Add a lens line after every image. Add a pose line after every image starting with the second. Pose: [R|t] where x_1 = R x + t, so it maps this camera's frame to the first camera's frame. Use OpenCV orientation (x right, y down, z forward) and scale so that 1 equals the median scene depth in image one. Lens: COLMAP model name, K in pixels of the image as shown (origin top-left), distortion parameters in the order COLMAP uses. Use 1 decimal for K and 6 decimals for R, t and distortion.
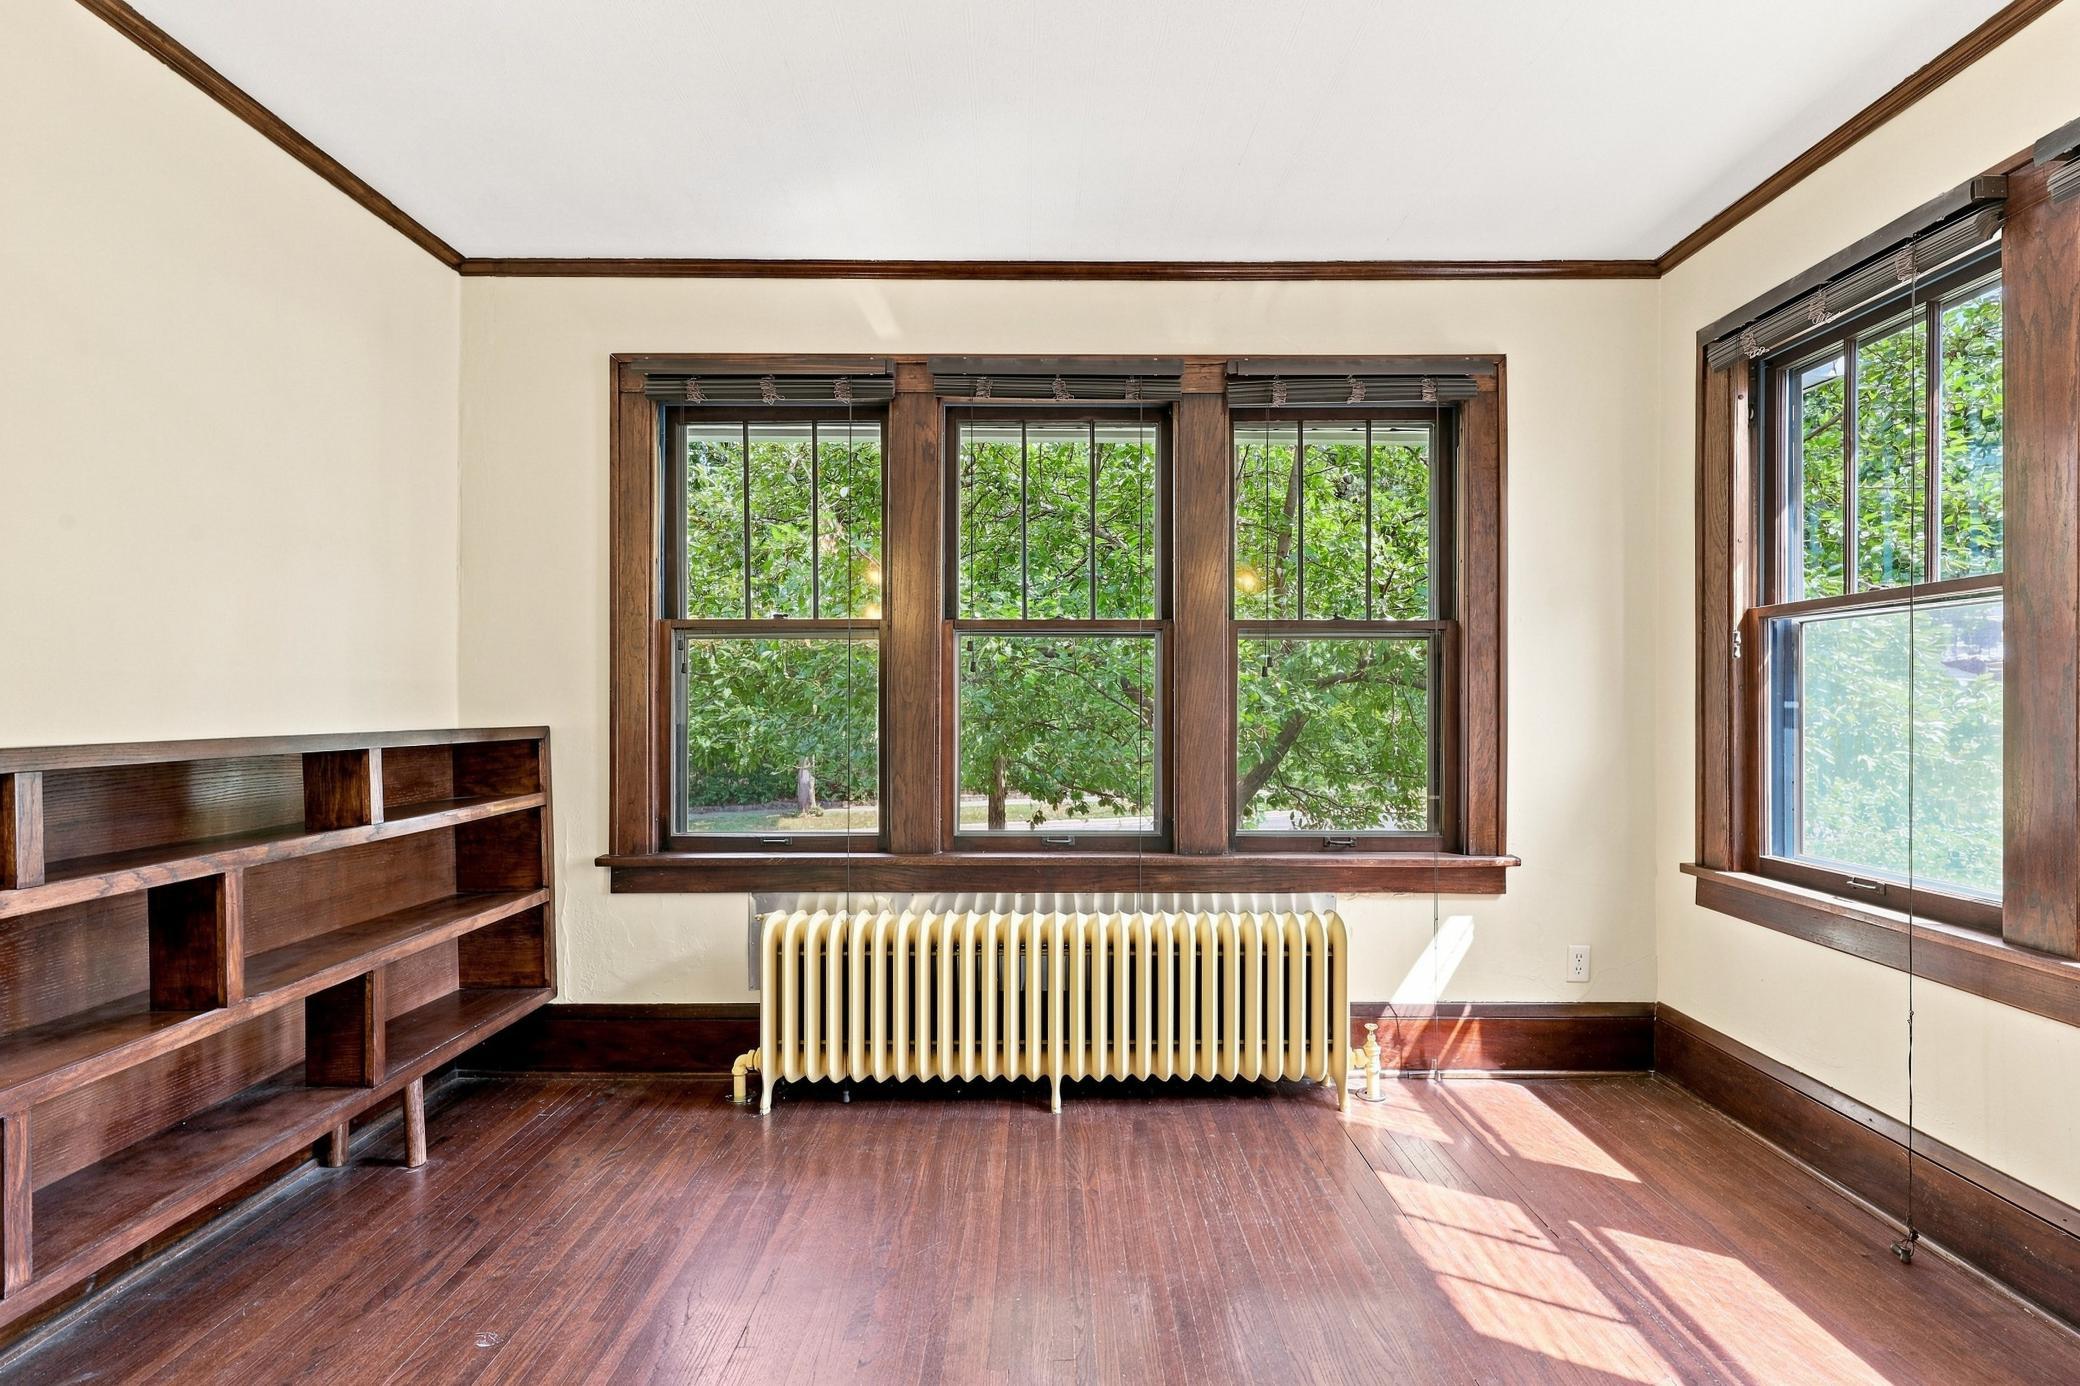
lens RADIAL K [[935.2, 0, 1044.8], [0, 935.2, 694.0], [0, 0, 1]] dist [-0.001055, 0.001347]
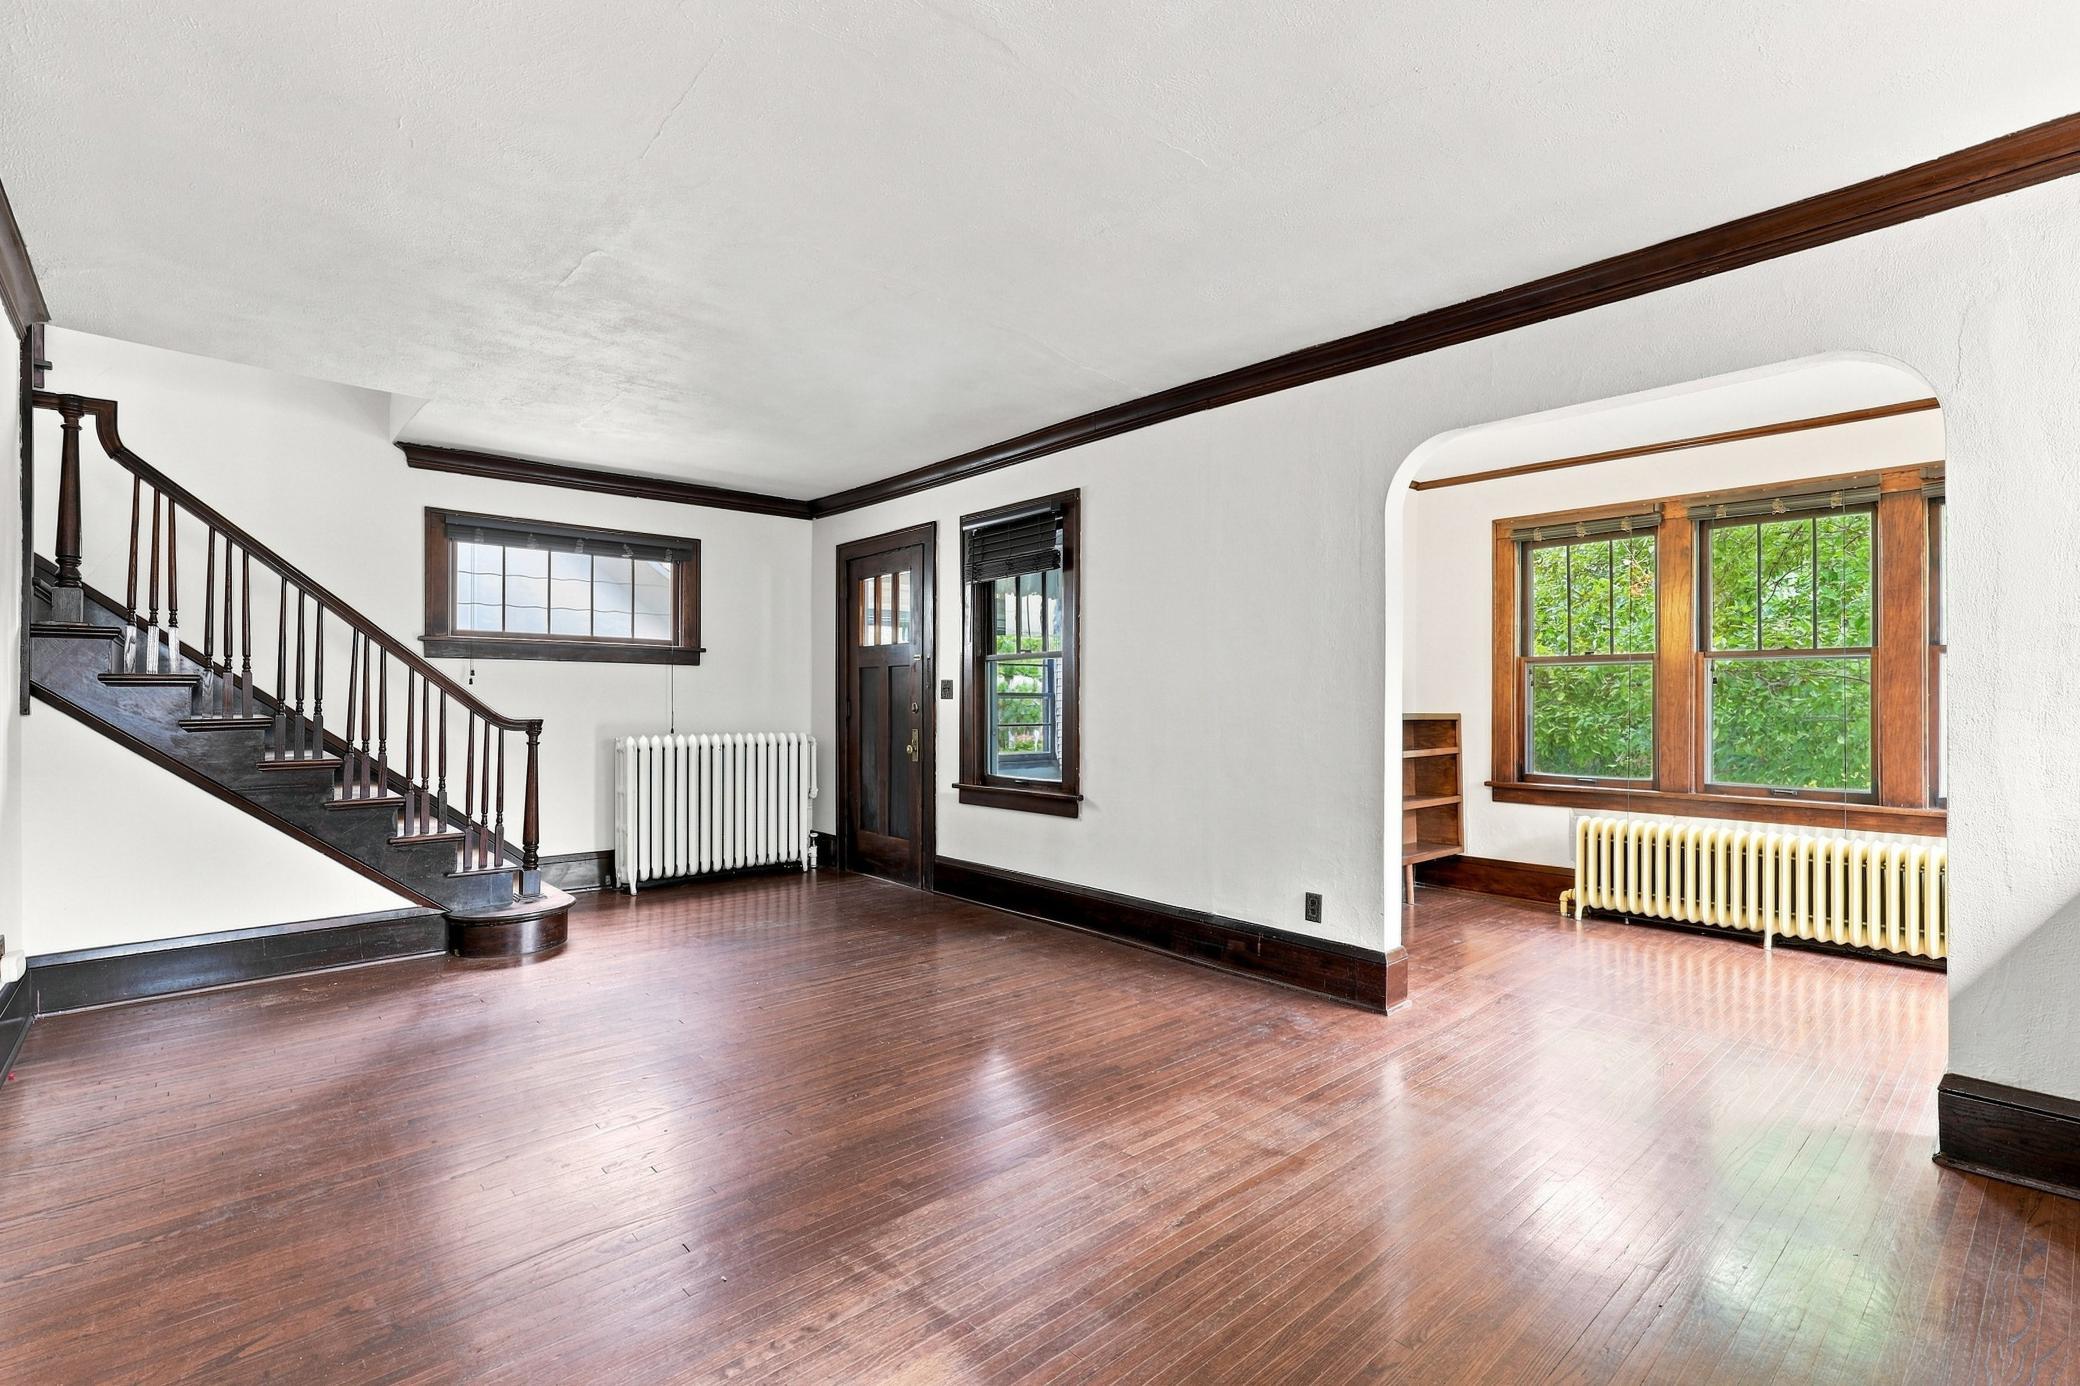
lens RADIAL K [[935.2, 0, 1080.0], [0, 935.2, 687.8], [0, 0, 1]] dist [-0.001055, 0.001347]
pose [[0.686676, -0.005706, -0.726941, 0.351344], [-0.002555, 0.999944, -0.010263, 0.003854], [0.726959, 0.008904, 0.686623, -0.937994]]
